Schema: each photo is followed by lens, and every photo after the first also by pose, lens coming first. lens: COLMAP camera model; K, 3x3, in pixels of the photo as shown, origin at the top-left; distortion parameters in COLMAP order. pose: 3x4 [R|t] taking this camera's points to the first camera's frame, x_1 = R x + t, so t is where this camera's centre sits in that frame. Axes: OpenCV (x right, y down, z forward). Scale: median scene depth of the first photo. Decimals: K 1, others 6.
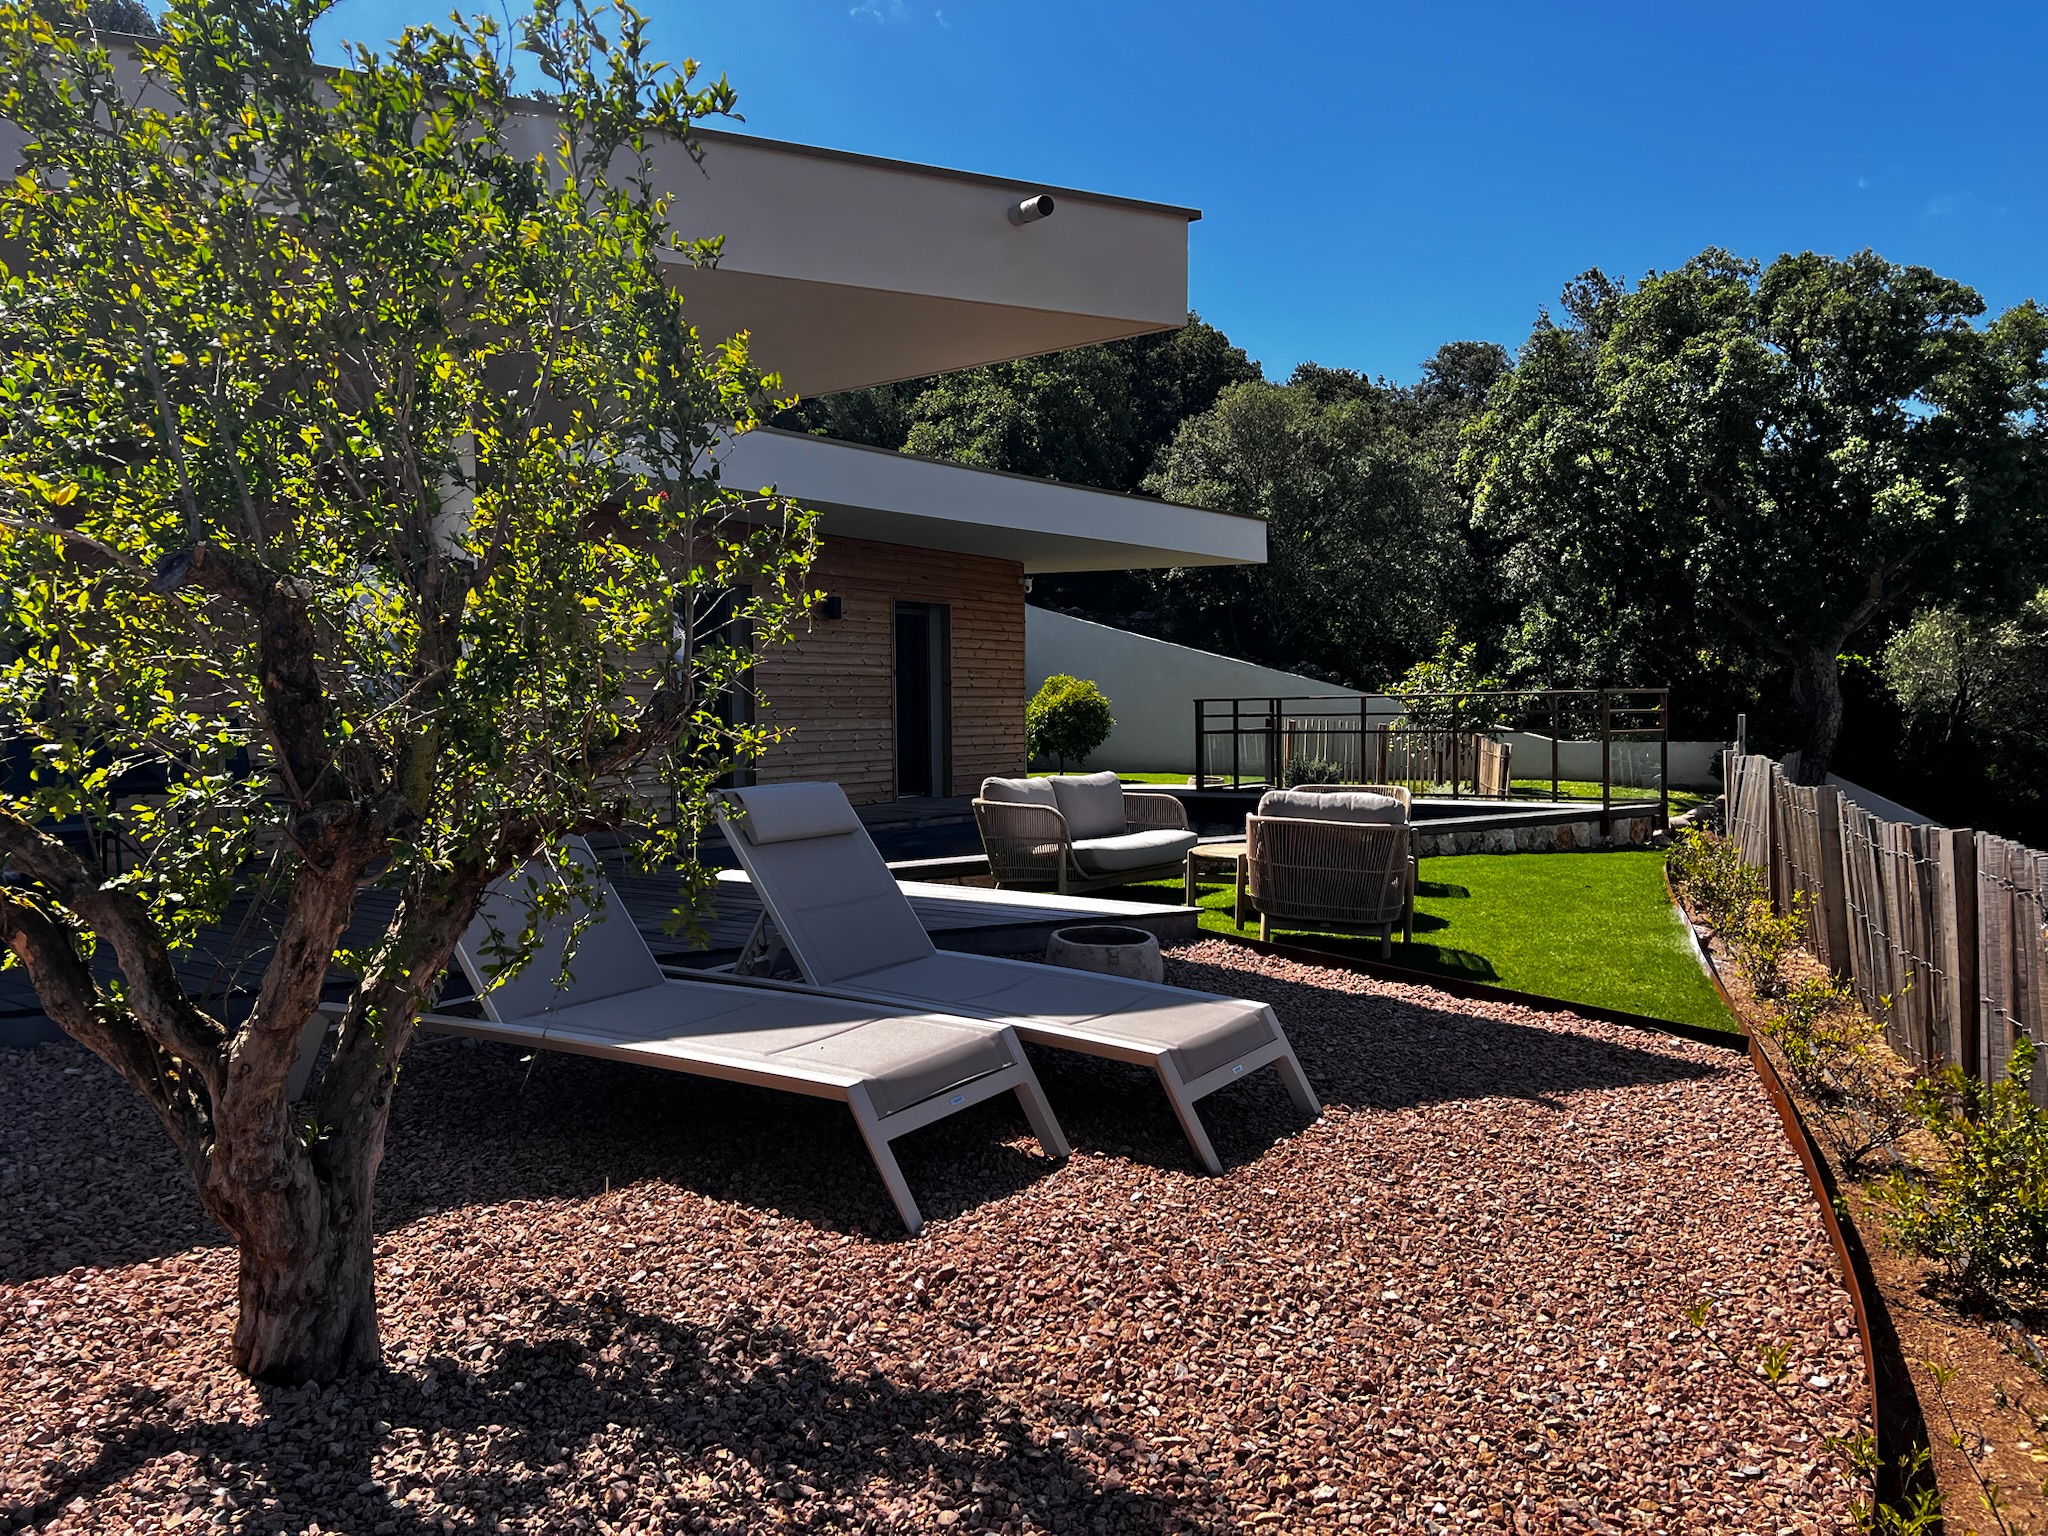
lens RADIAL K [[1556.9, 0, 1032.3], [0, 1556.9, 771.0], [0, 0, 1]] dist [0.081325, -0.093527]
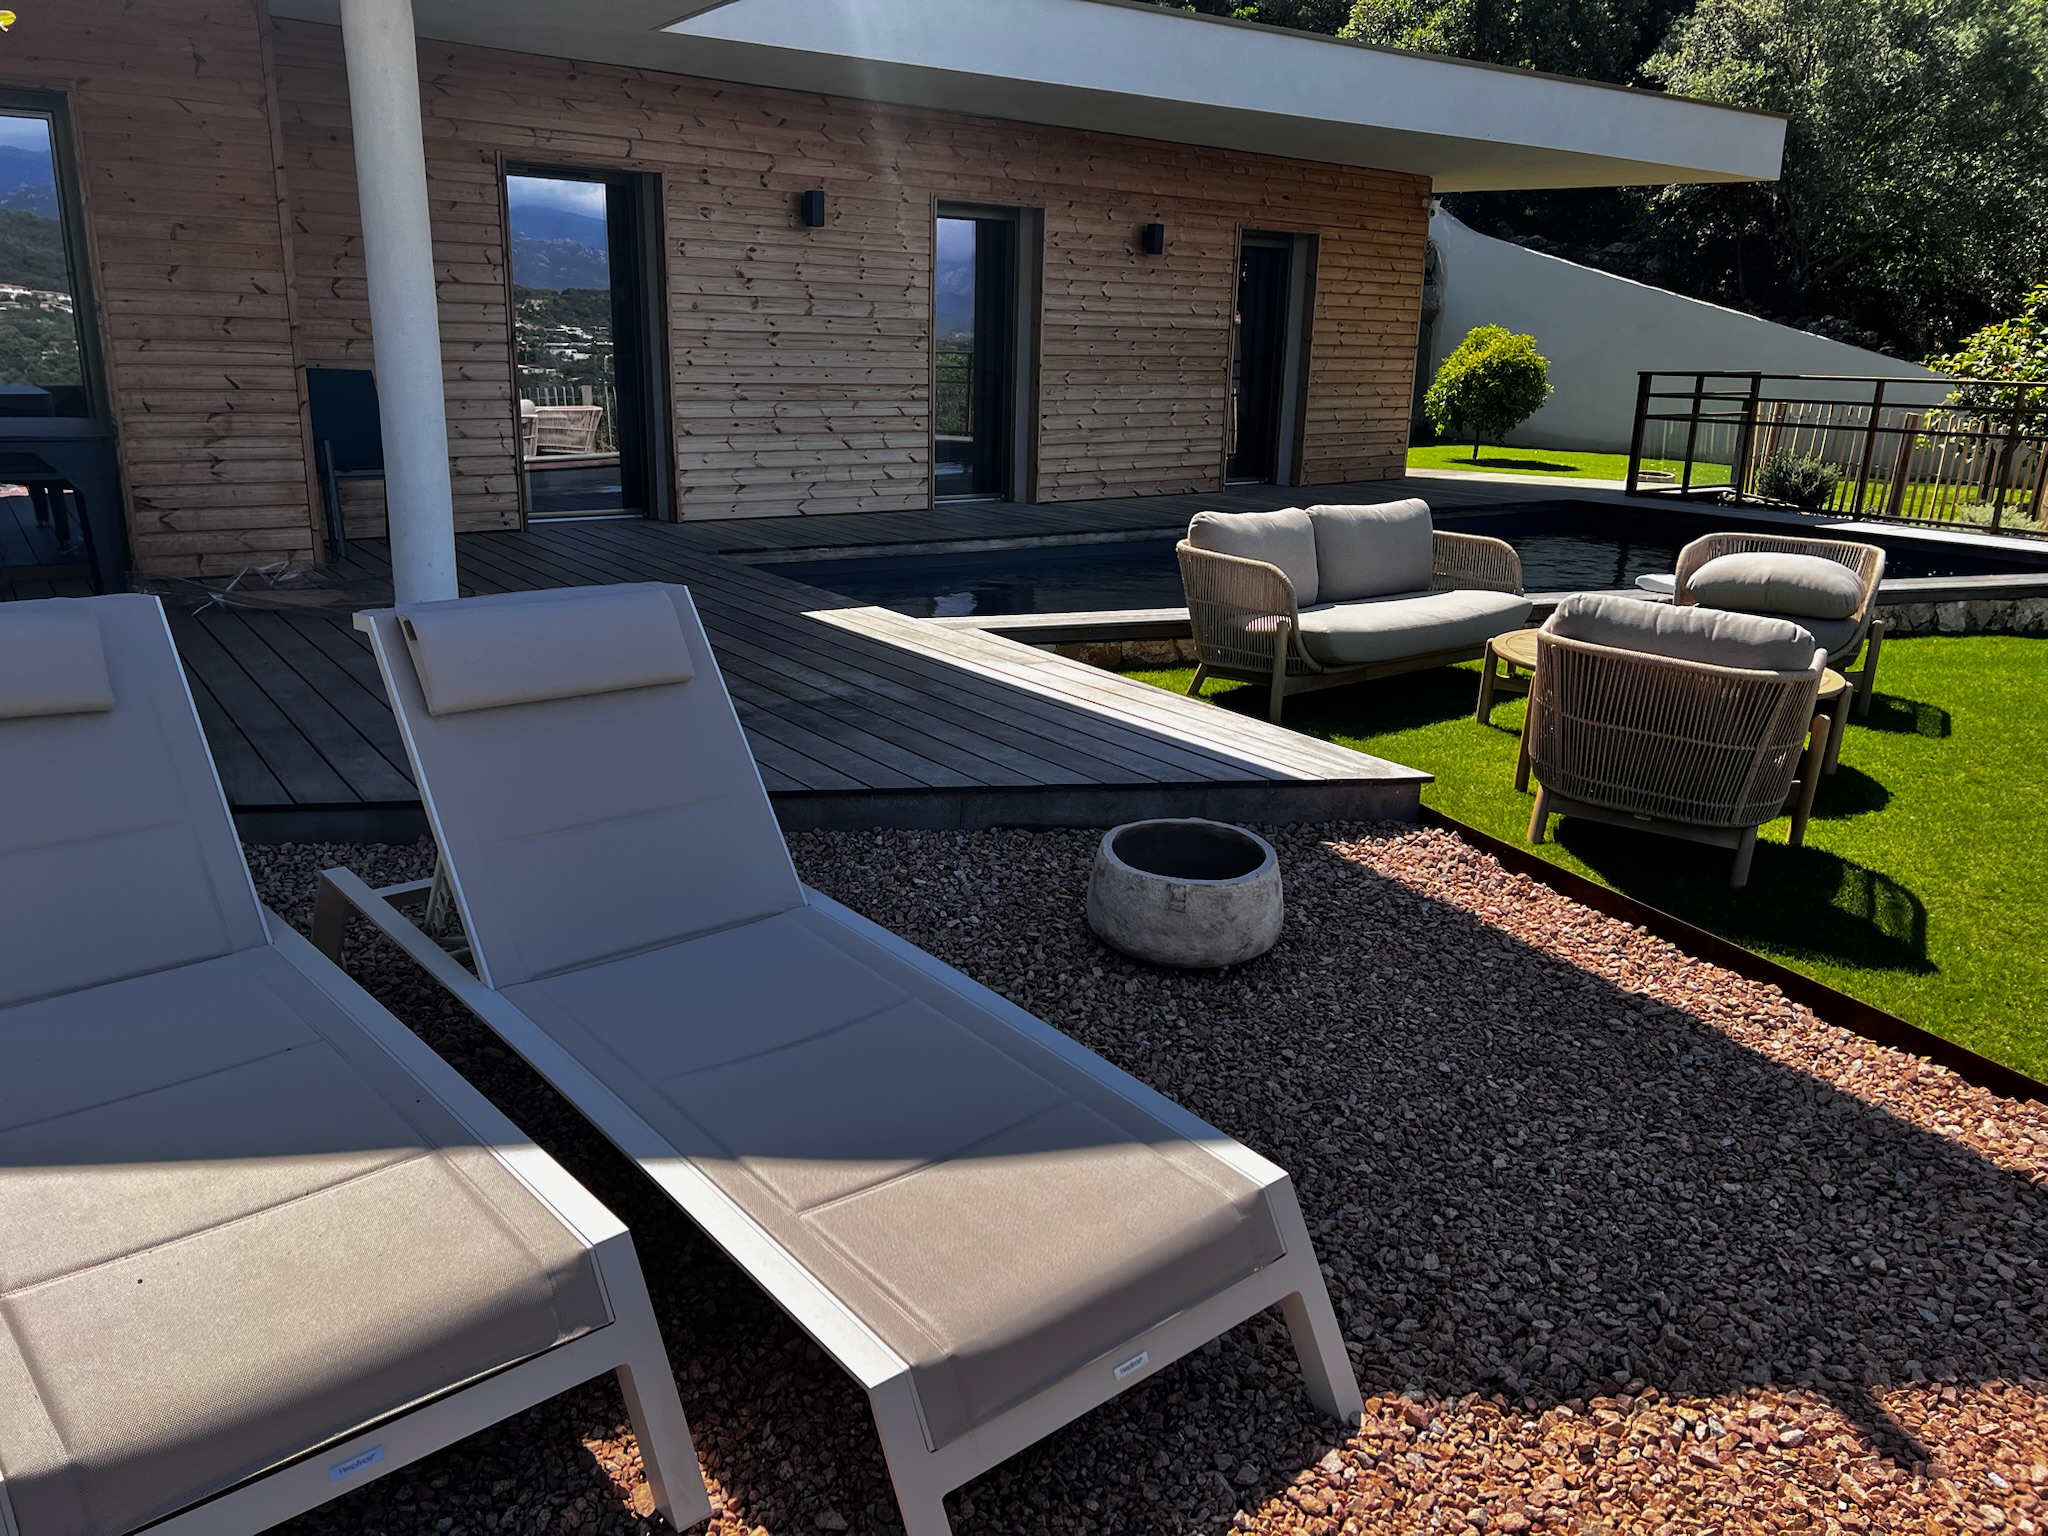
lens RADIAL K [[1556.9, 0, 1032.3], [0, 1556.9, 771.0], [0, 0, 1]] dist [0.081325, -0.093527]
pose [[0.955263, 0.114993, -0.272489, 0.052358], [-0.049902, 0.970777, 0.234738, -0.022122], [0.291519, -0.210639, 0.933085, 0.149050]]
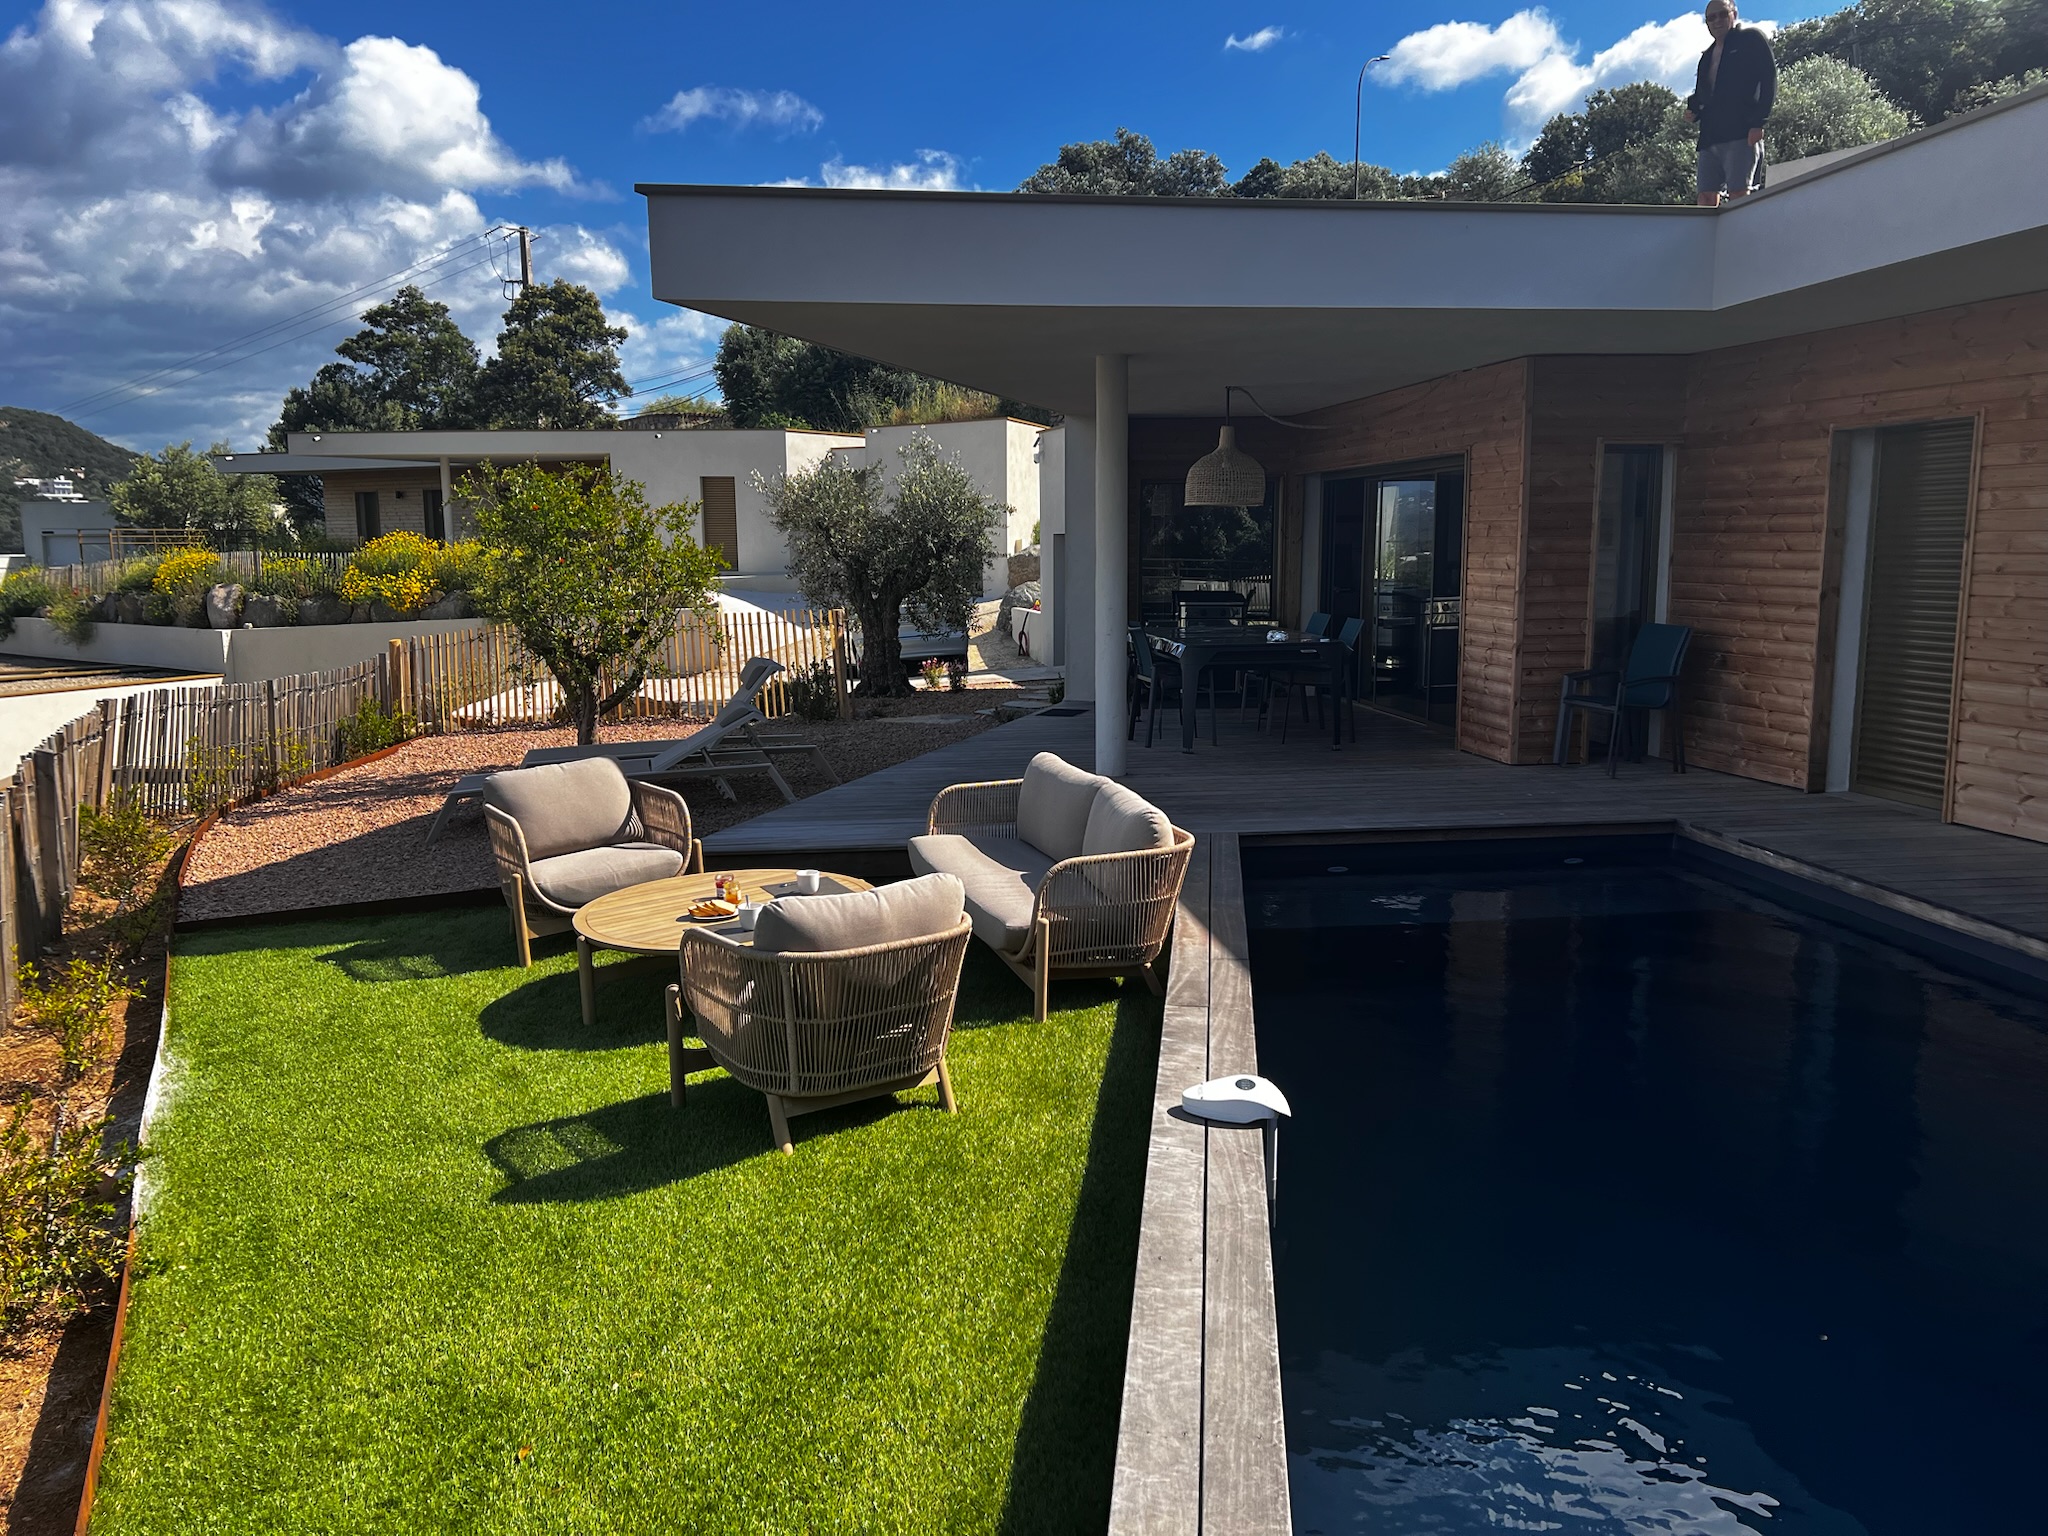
lens RADIAL K [[1556.9, 0, 1032.3], [0, 1556.9, 771.0], [0, 0, 1]] dist [0.081325, -0.093527]
pose [[-0.696256, 0.131559, -0.705634, 0.314206], [-0.005193, 0.982111, 0.188229, -0.078033], [0.717775, 0.134720, -0.683118, 0.862799]]
